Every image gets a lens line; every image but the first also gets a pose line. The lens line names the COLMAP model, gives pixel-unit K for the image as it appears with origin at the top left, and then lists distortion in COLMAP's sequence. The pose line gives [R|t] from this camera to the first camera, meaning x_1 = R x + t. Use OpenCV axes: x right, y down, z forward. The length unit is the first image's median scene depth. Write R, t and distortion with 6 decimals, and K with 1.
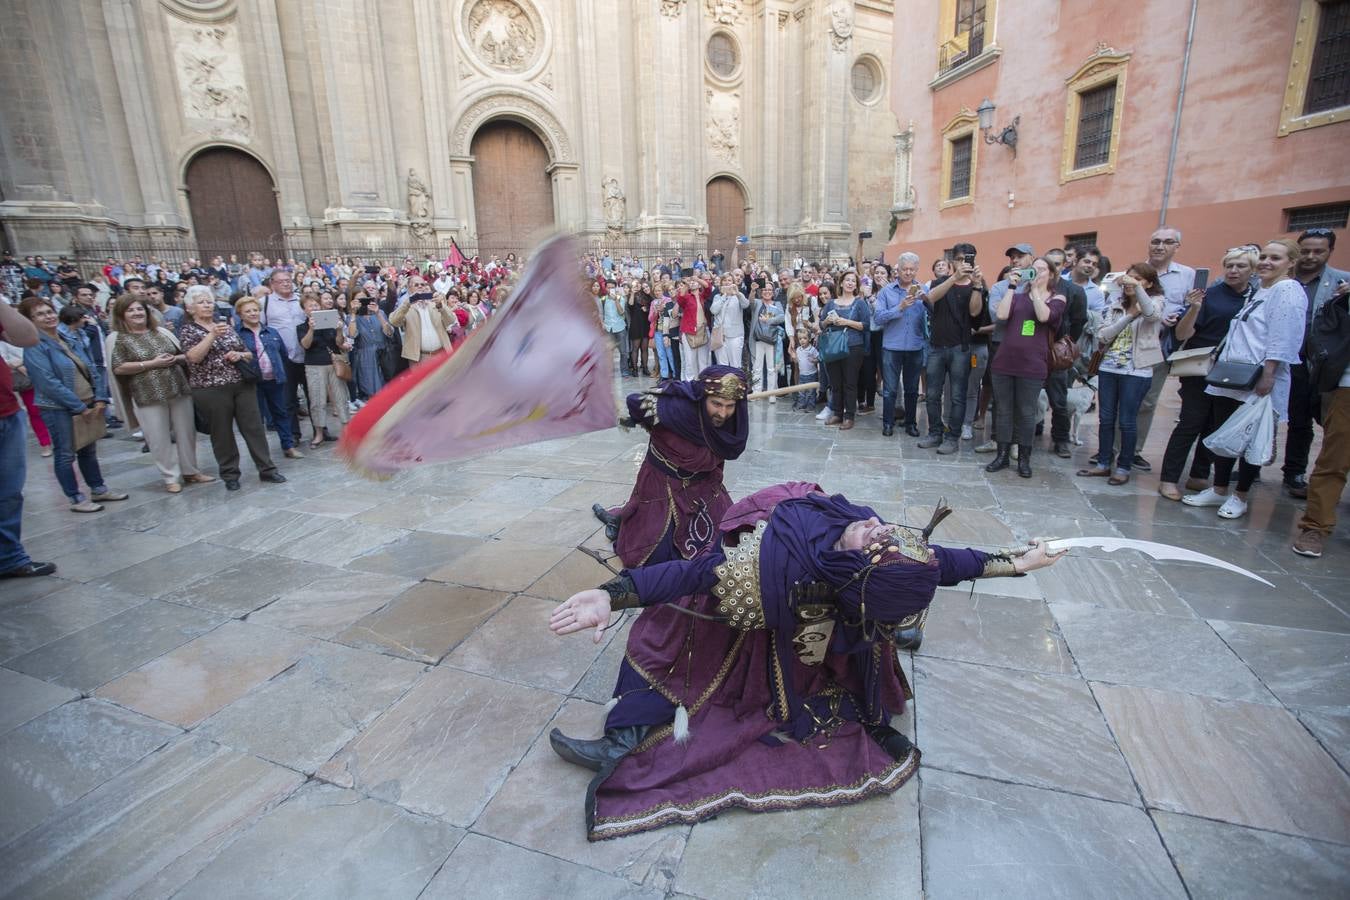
lens RADIAL K [[609.4, 0, 673.2], [0, 609.4, 448.2], [0, 0, 1]] dist [-0.044963, 0.014597]
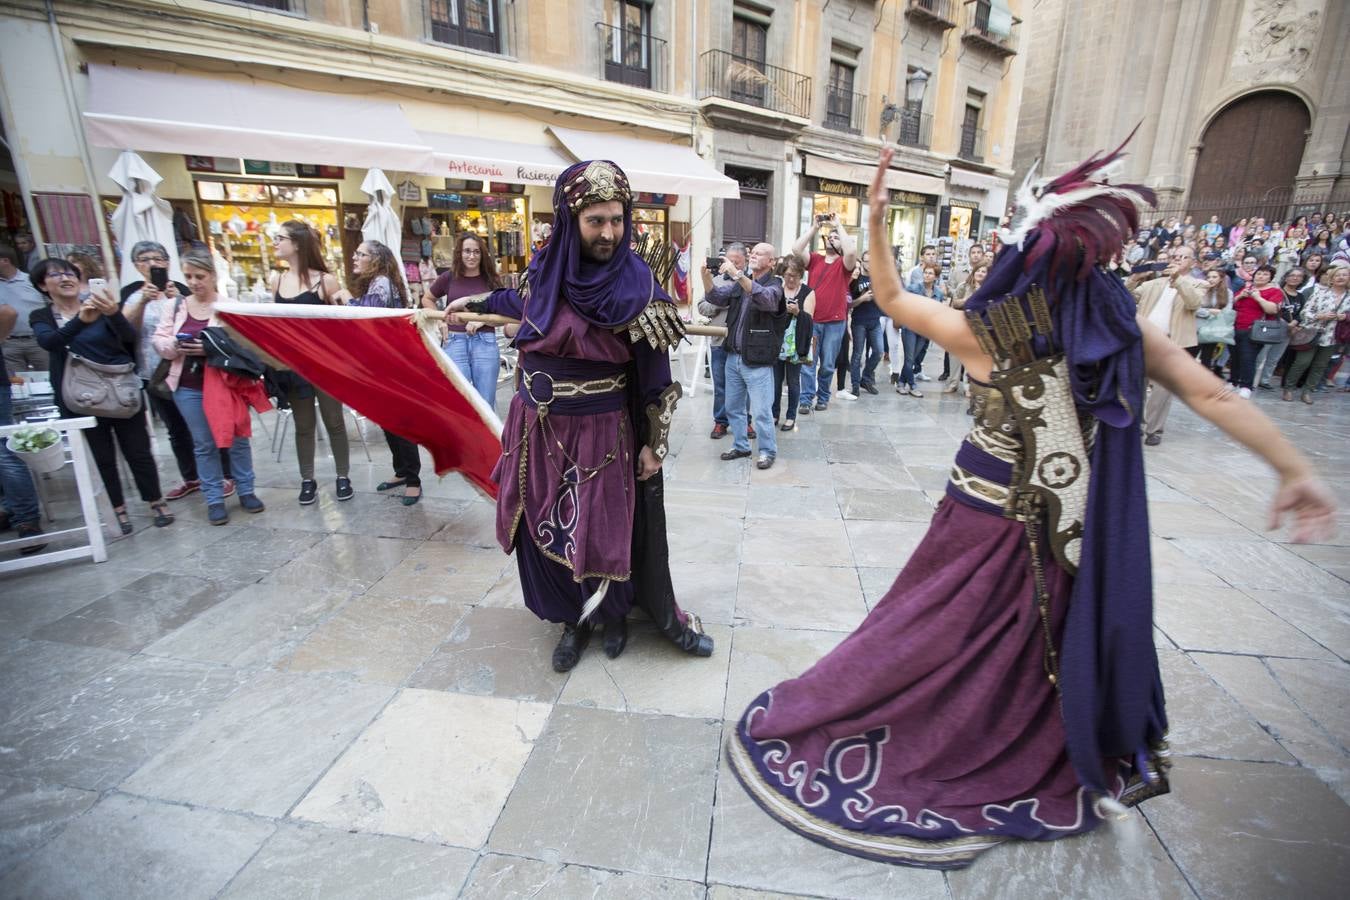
lens RADIAL K [[608.1, 0, 675.0], [0, 608.1, 450.0], [0, 0, 1]] dist [-0.033230, 0.007300]
pose [[0.189676, 0.311015, -0.931285, 0.082596], [-0.247260, 0.933065, 0.261249, -0.009192], [0.950203, 0.180717, 0.253882, 0.015032]]
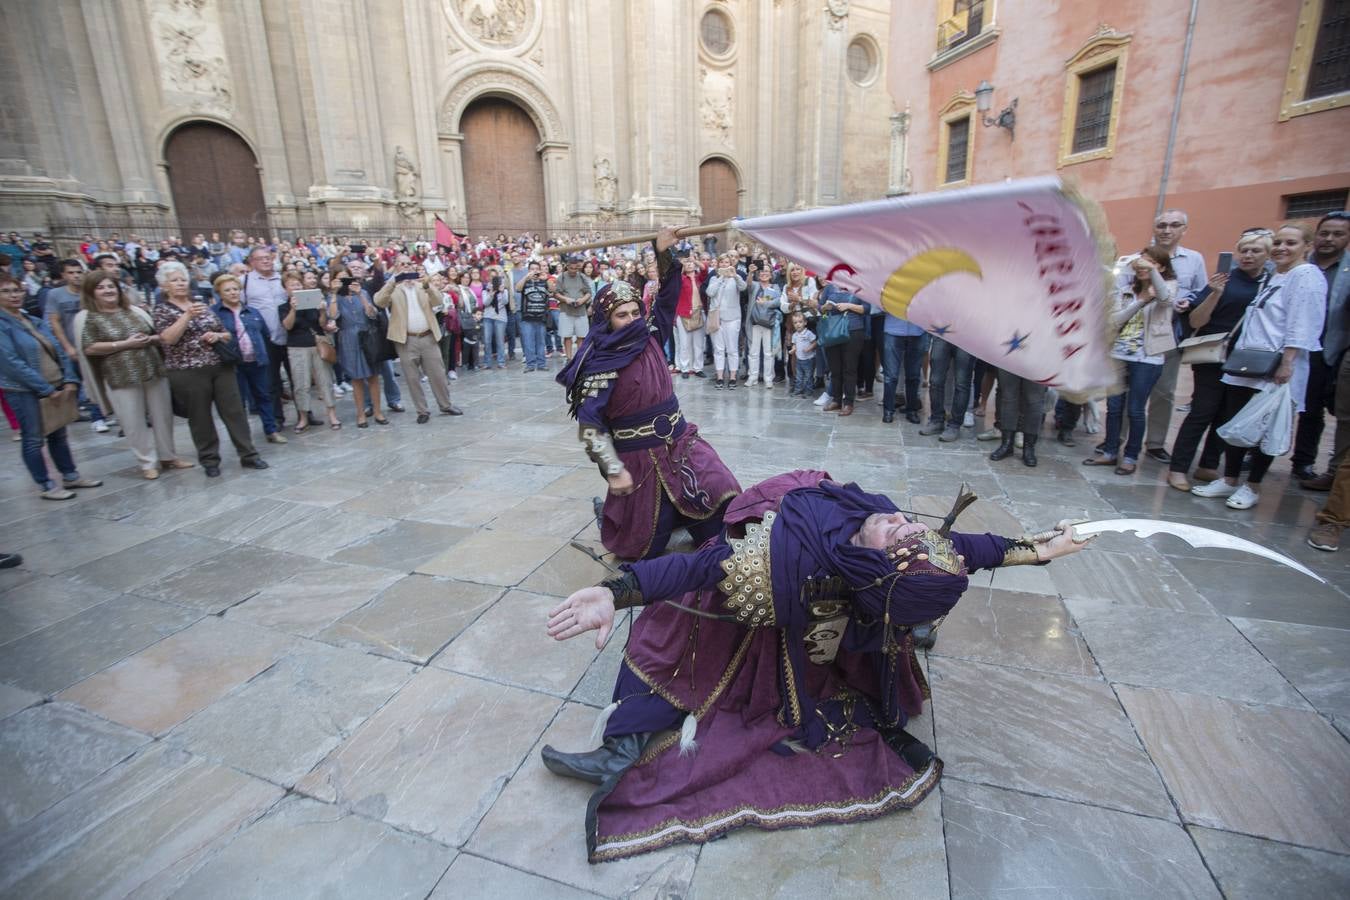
lens RADIAL K [[609.4, 0, 673.2], [0, 609.4, 448.2], [0, 0, 1]] dist [-0.044963, 0.014597]
pose [[0.999880, 0.003585, 0.015101, -0.001626], [-0.003972, 0.999663, 0.025672, -0.000573], [-0.015004, -0.025729, 0.999556, 0.004850]]
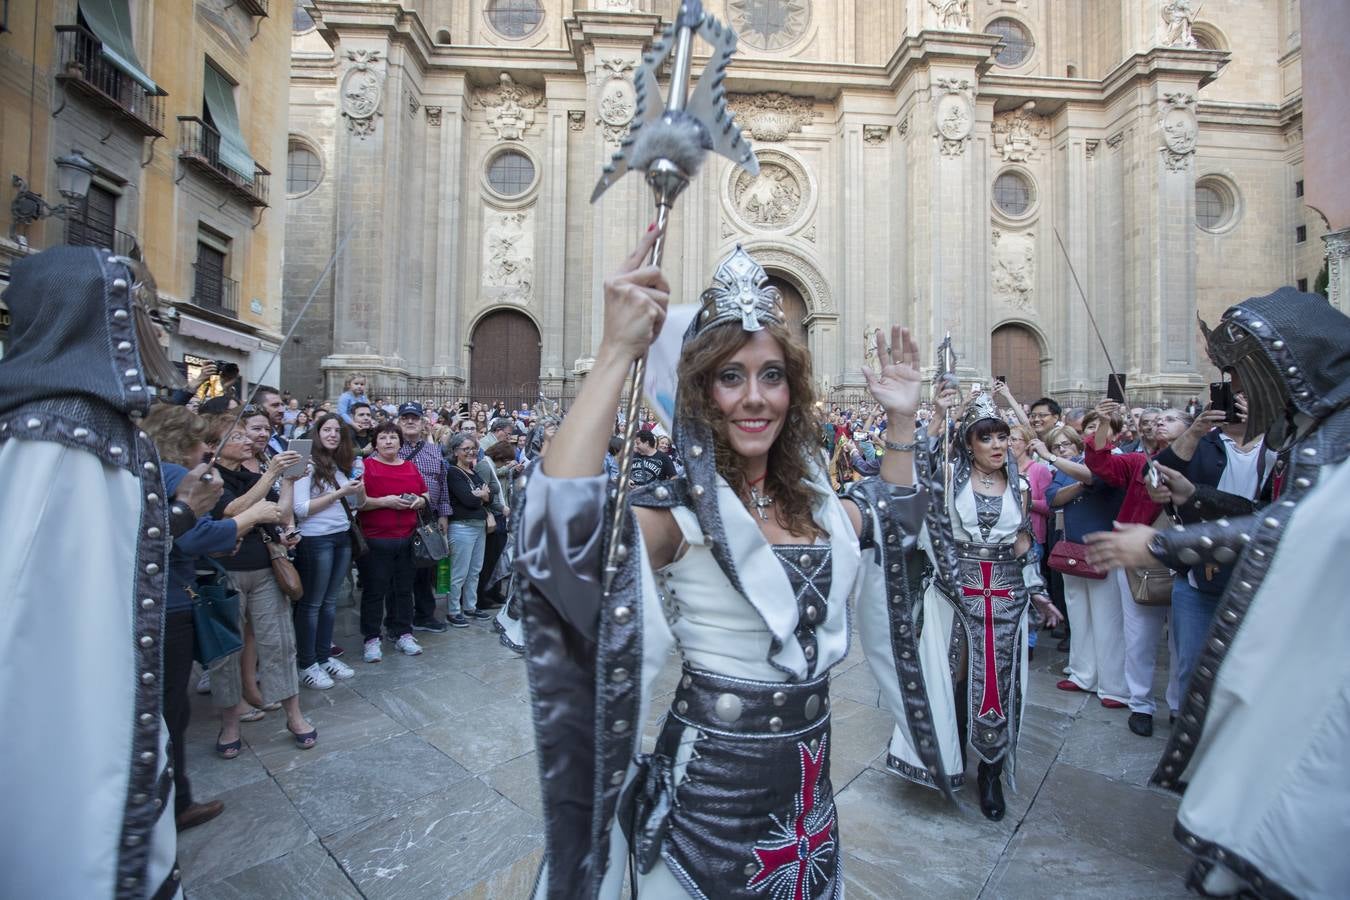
lens RADIAL K [[609.4, 0, 673.2], [0, 609.4, 448.2], [0, 0, 1]] dist [-0.044963, 0.014597]
pose [[0.918998, 0.031875, -0.392973, -0.025370], [-0.131563, 0.964389, -0.229446, -0.042773], [0.371665, 0.262561, 0.890465, 0.184060]]
